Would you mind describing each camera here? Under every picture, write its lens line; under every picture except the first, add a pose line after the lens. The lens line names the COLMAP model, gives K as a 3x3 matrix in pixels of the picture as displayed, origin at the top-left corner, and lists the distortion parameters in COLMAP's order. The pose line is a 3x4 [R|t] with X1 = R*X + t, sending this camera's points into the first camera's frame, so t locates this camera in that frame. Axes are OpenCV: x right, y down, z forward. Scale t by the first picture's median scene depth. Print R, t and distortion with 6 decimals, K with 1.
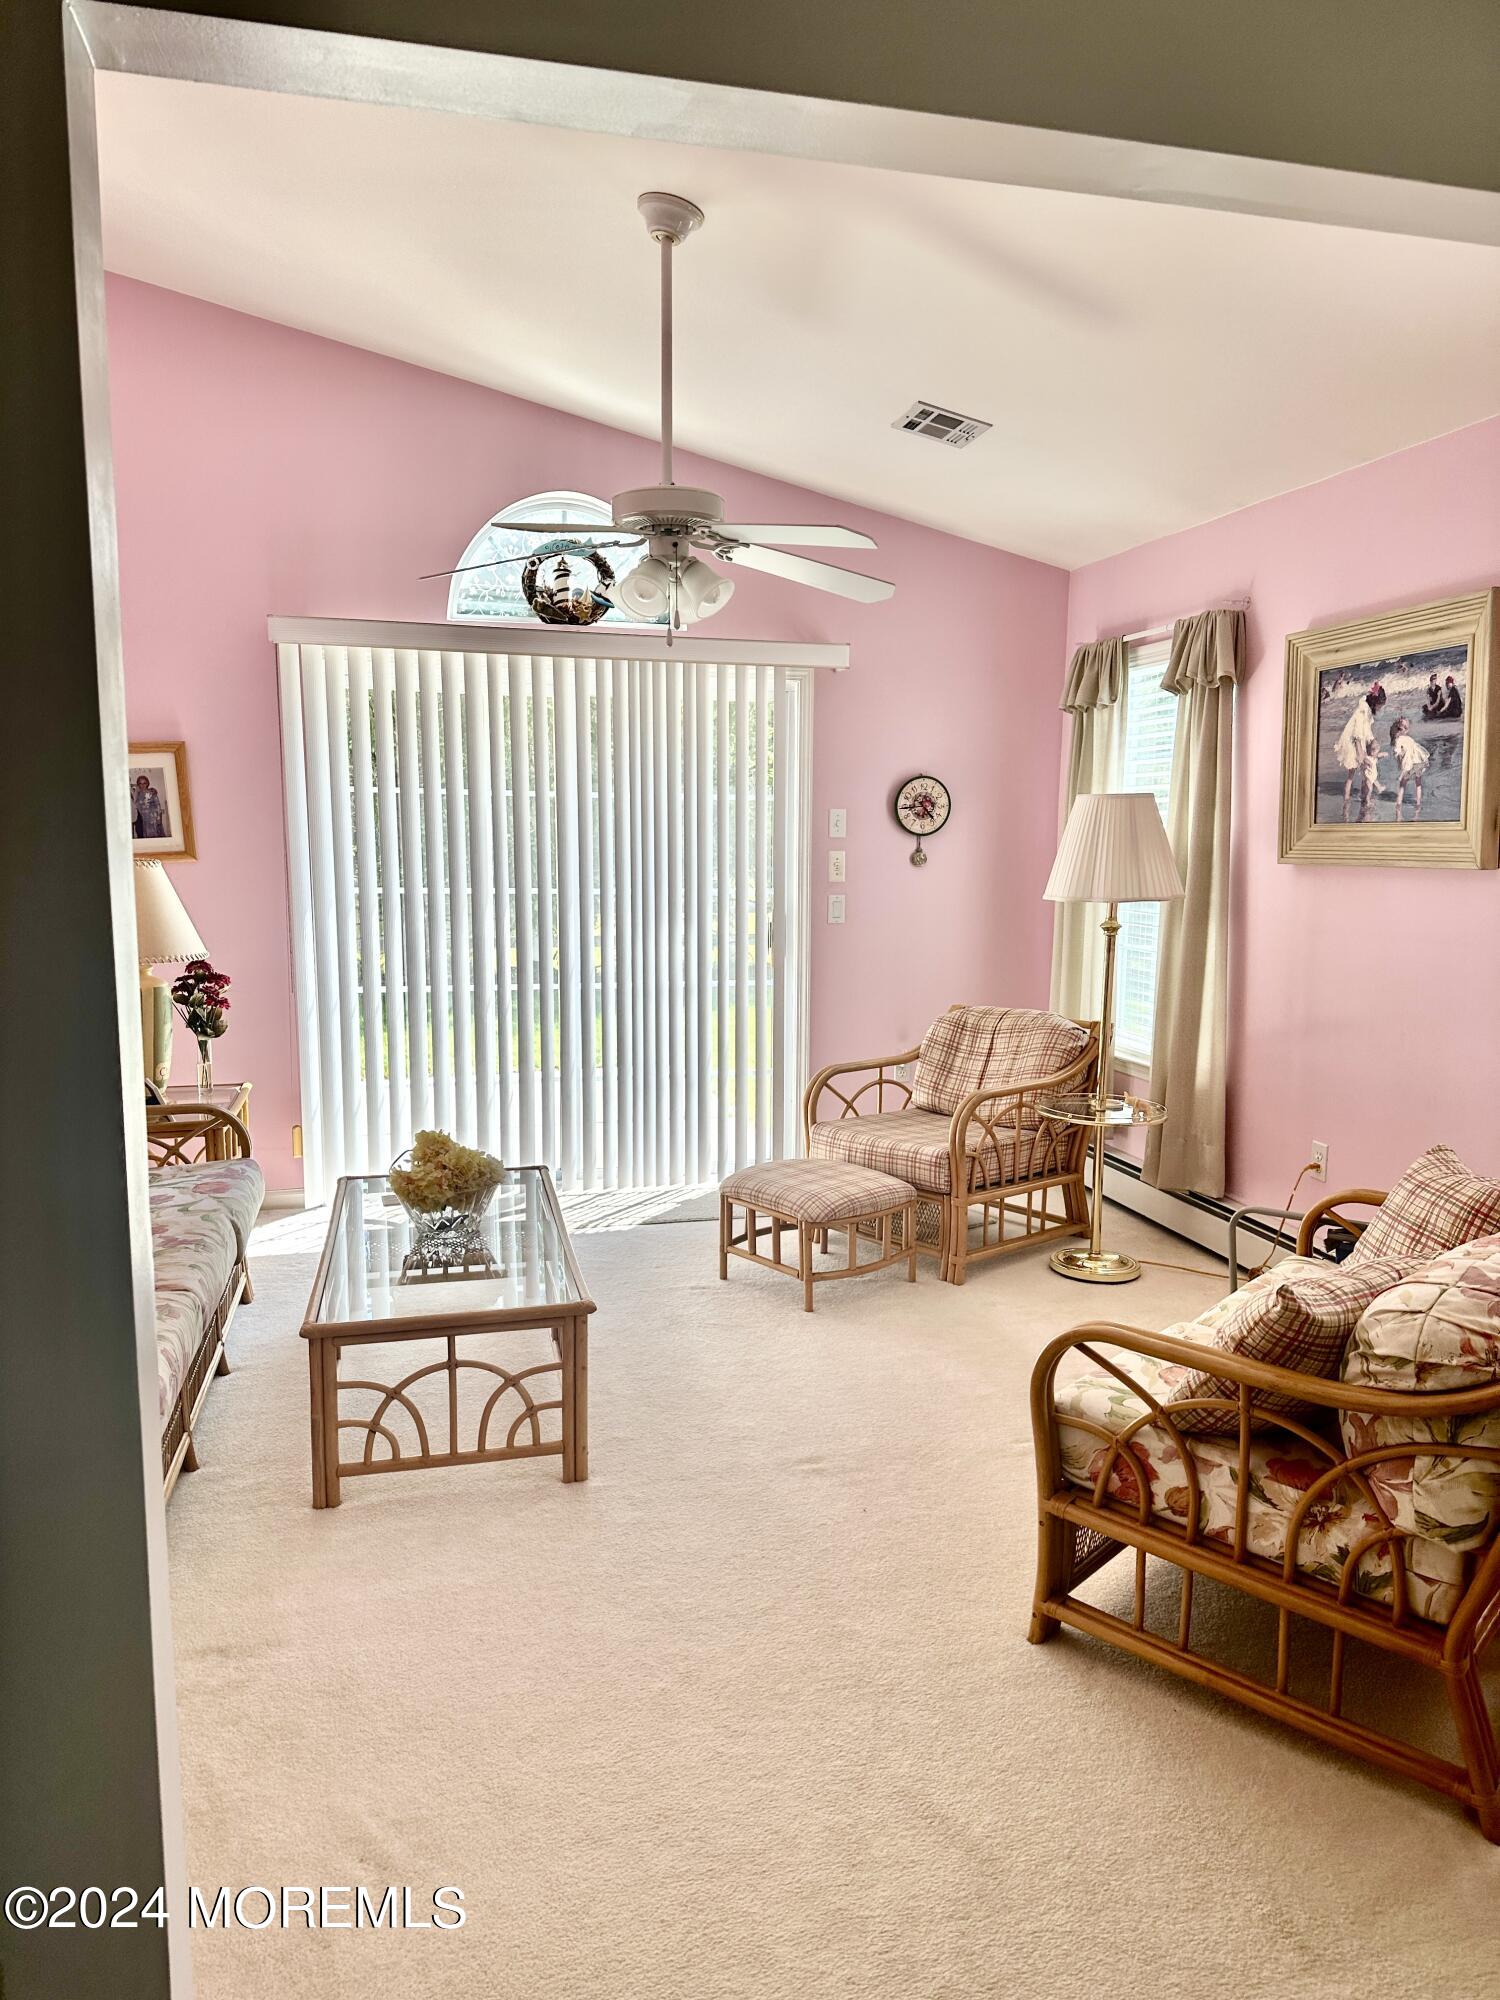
lens RADIAL K [[1395.6, 0, 746.1], [0, 1395.6, 1008.5], [0, 0, 1]] dist [0.202287, -0.403623]
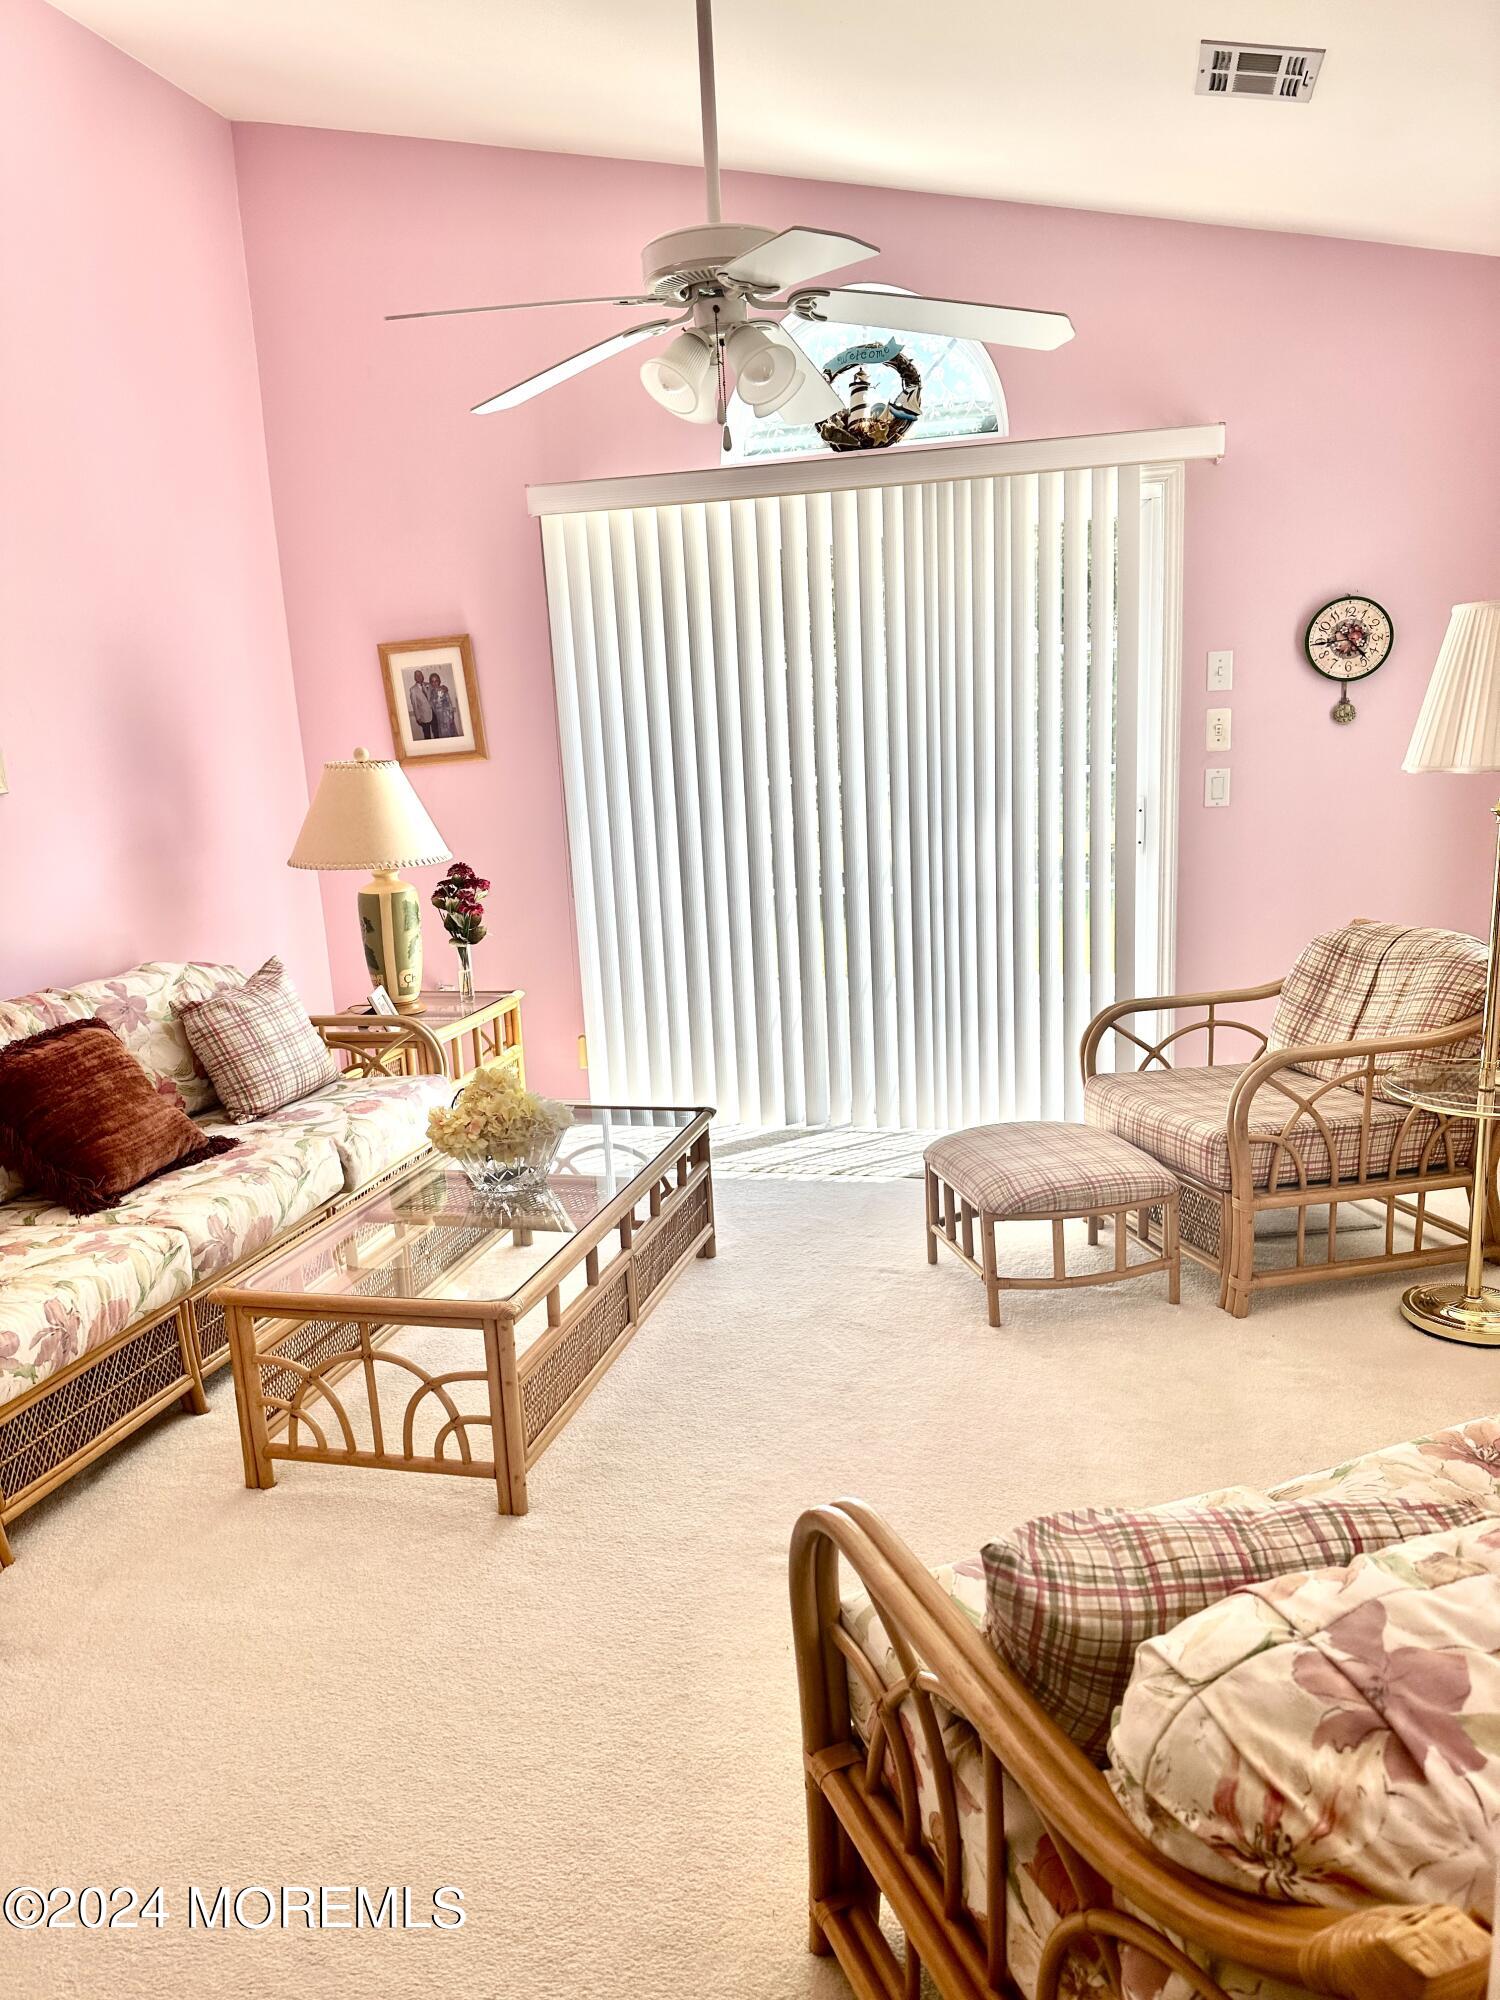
lens RADIAL K [[1398.0, 0, 746.7], [0, 1398.0, 1011.4], [0, 0, 1]] dist [0.144415, -0.233576]
pose [[0.884081, 0.047699, -0.464893, 0.240265], [-0.007796, 0.996144, 0.087383, -0.018893], [0.467269, -0.073629, 0.881044, 0.237034]]
